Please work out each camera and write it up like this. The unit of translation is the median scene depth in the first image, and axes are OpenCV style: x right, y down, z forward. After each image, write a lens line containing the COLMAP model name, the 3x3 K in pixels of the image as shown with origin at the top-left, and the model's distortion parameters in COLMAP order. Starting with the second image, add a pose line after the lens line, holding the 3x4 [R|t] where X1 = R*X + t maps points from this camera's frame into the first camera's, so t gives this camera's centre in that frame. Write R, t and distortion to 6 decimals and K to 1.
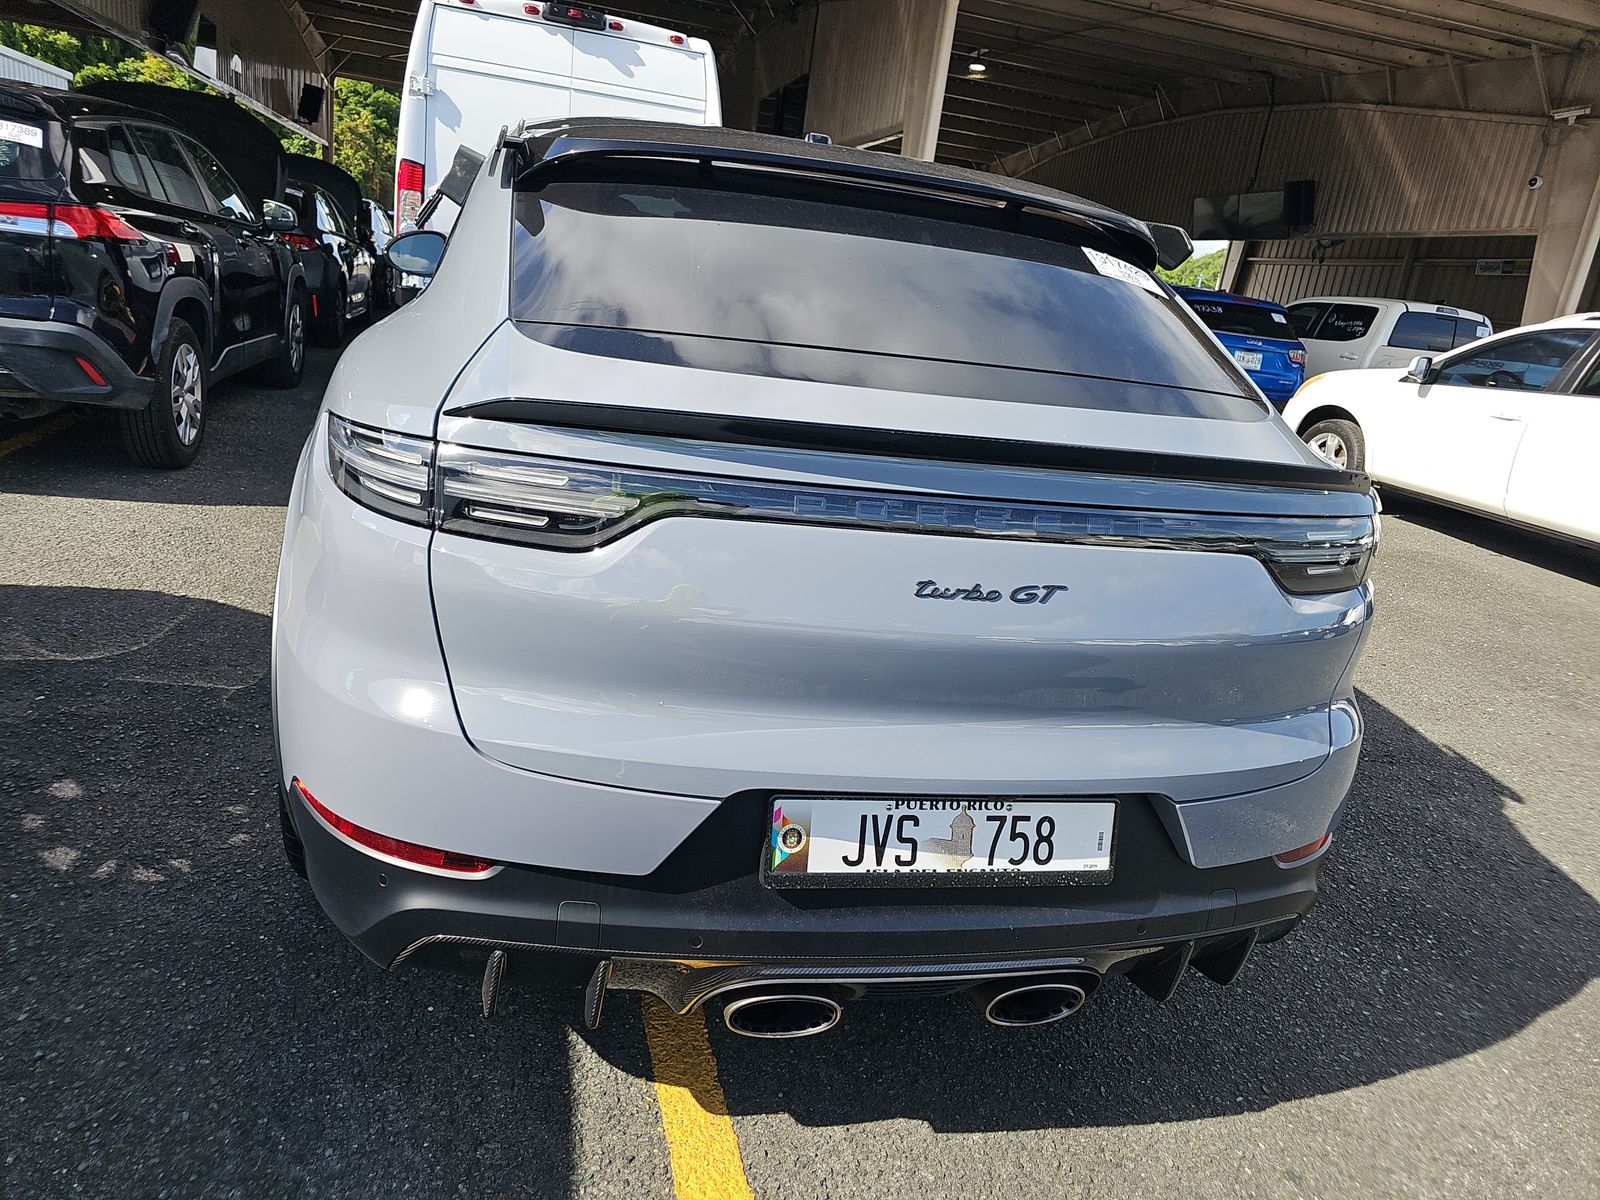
lens RADIAL K [[1065.6, 0, 795.2], [0, 1065.6, 604.2], [0, 0, 1]] dist [0.029055, -0.020401]
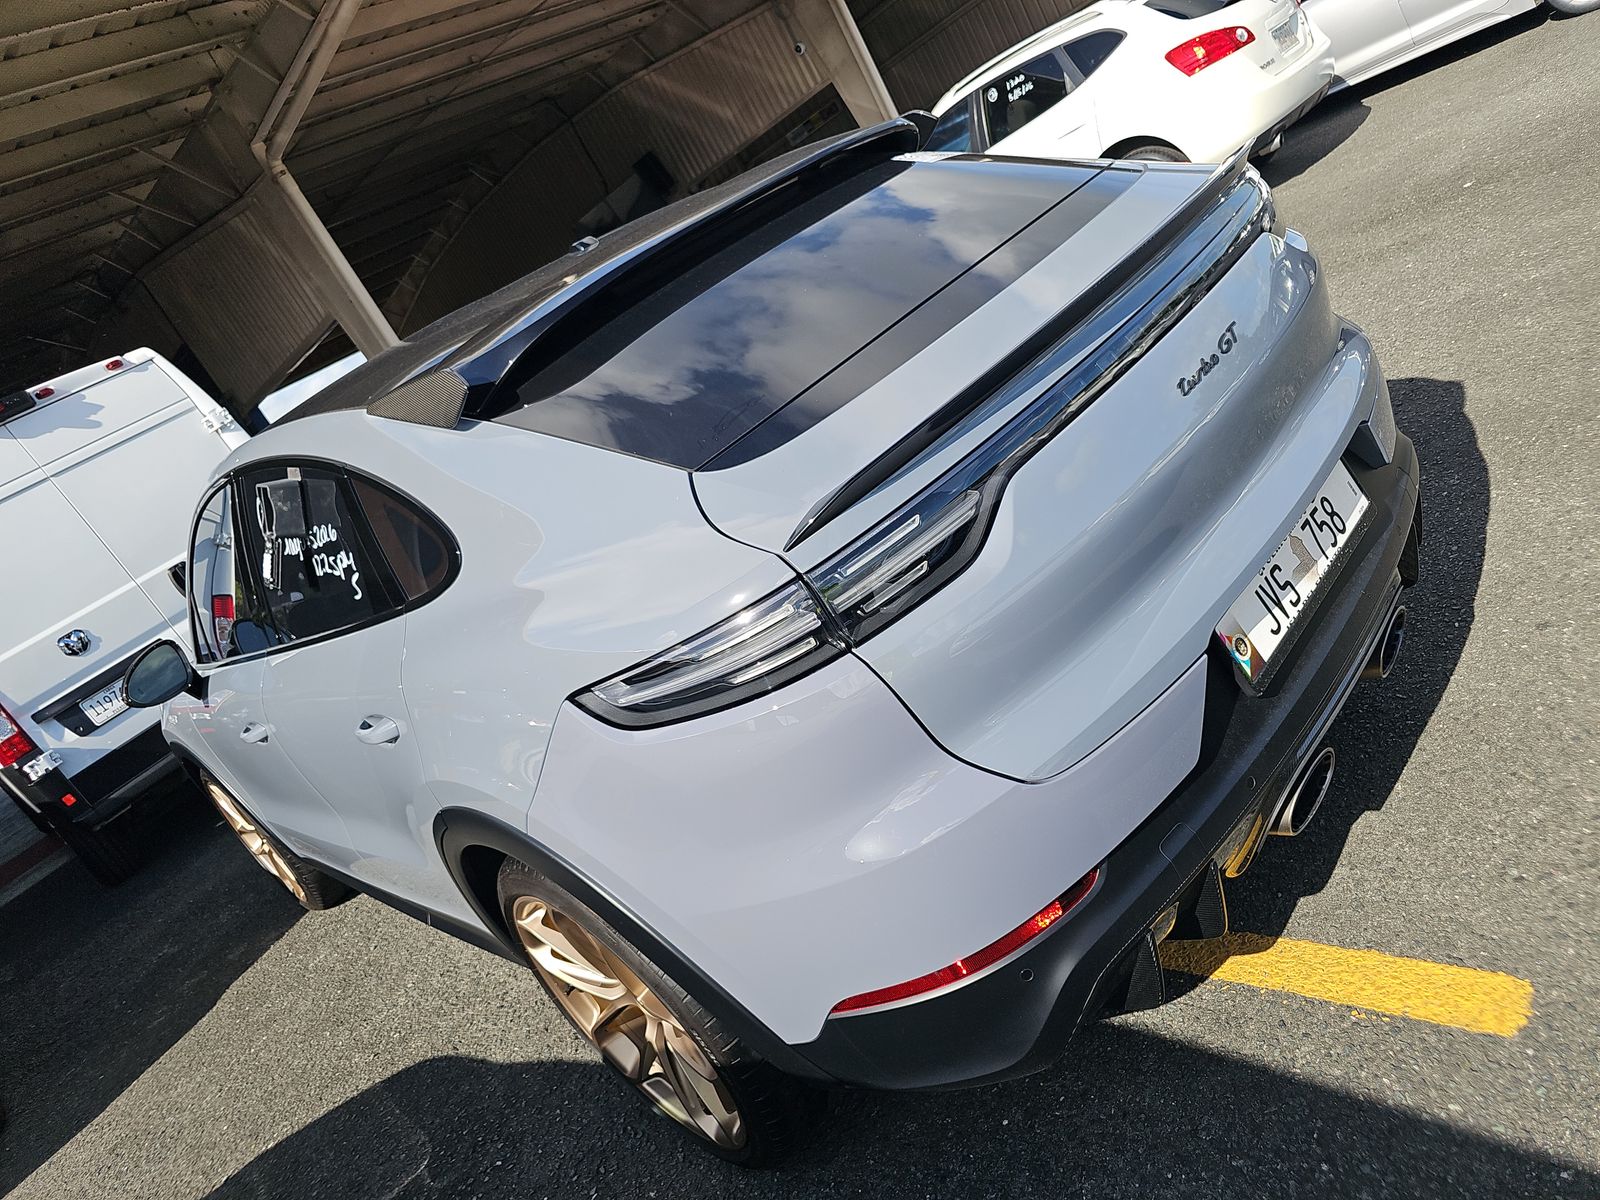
lens RADIAL K [[1066.2, 0, 821.9], [0, 1066.2, 597.8], [0, 0, 1]] dist [0.012855, -0.002994]
pose [[0.669332, -0.663301, 0.334704, -0.488616], [0.684638, 0.725621, 0.068884, -0.143370], [-0.288559, 0.183045, 0.939802, 0.080536]]
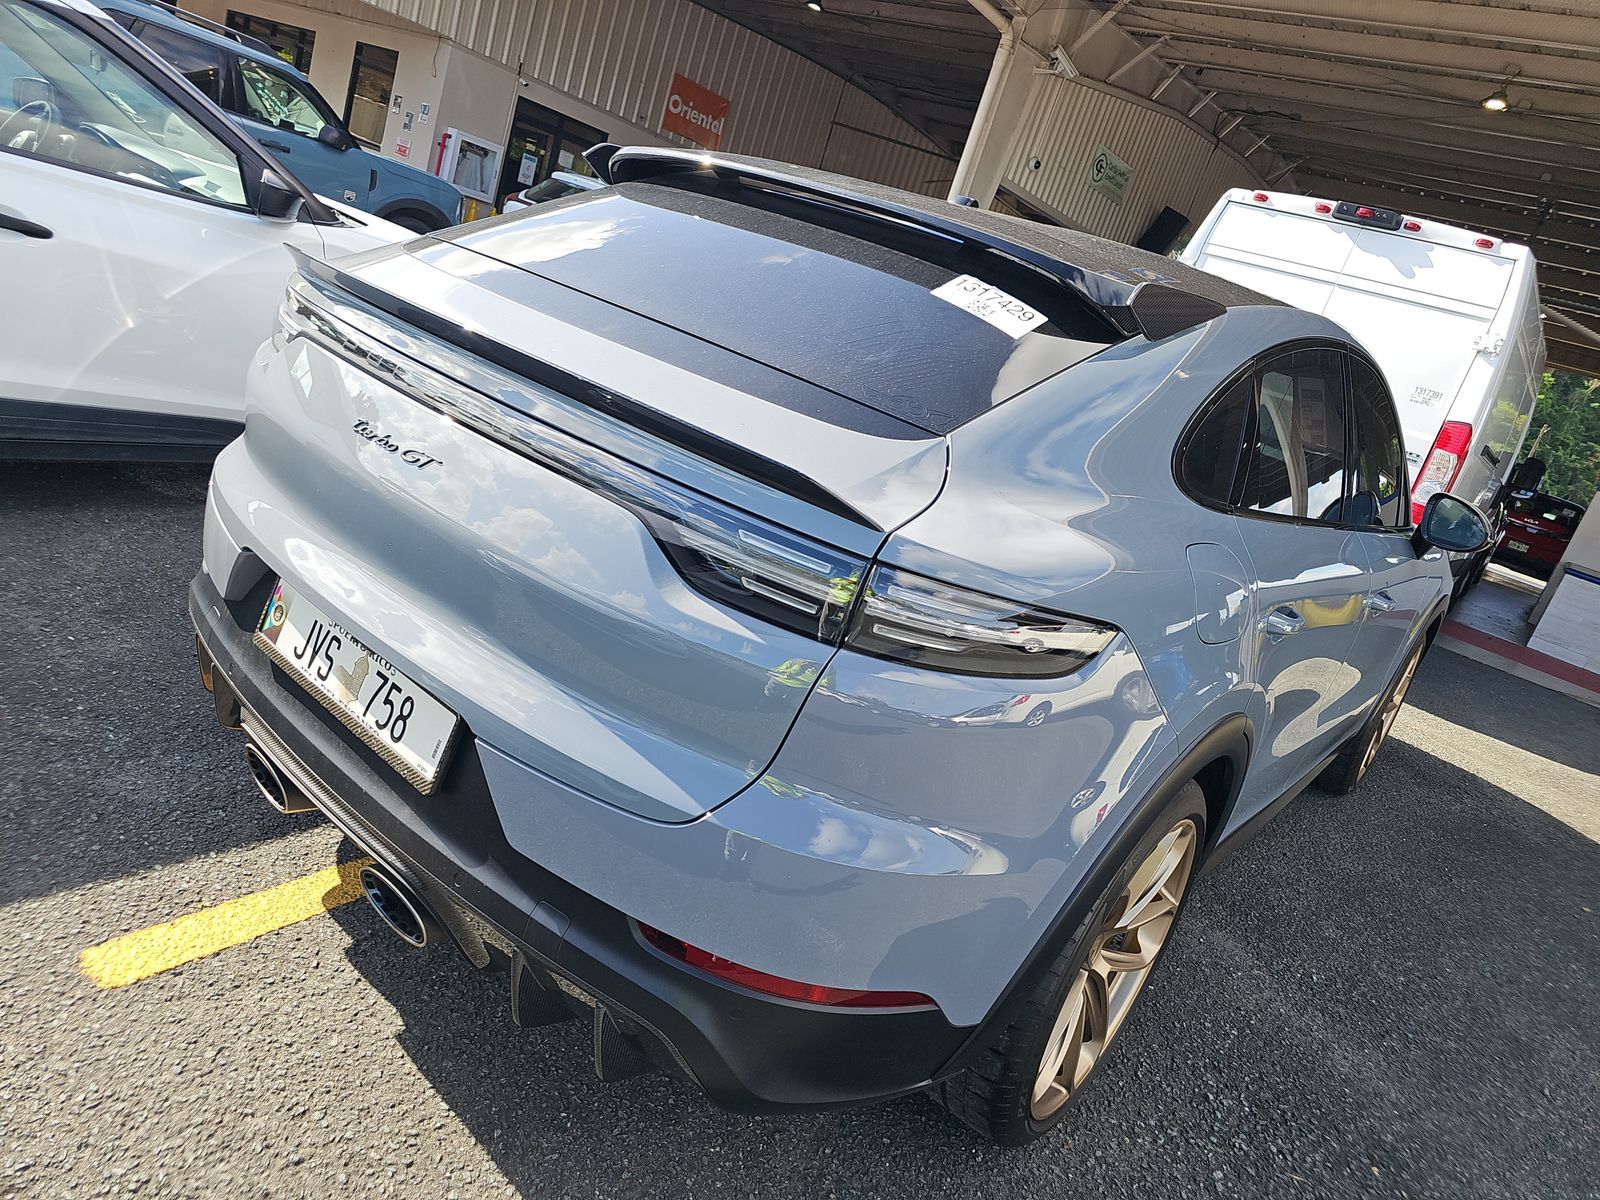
lens RADIAL K [[1065.6, 0, 795.2], [0, 1065.6, 604.2], [0, 0, 1]] dist [0.029055, -0.020401]
pose [[0.626539, 0.287356, -0.724483, 0.988477], [-0.427422, 0.903984, -0.011086, -0.021229], [0.651735, 0.316606, 0.689204, 0.431285]]
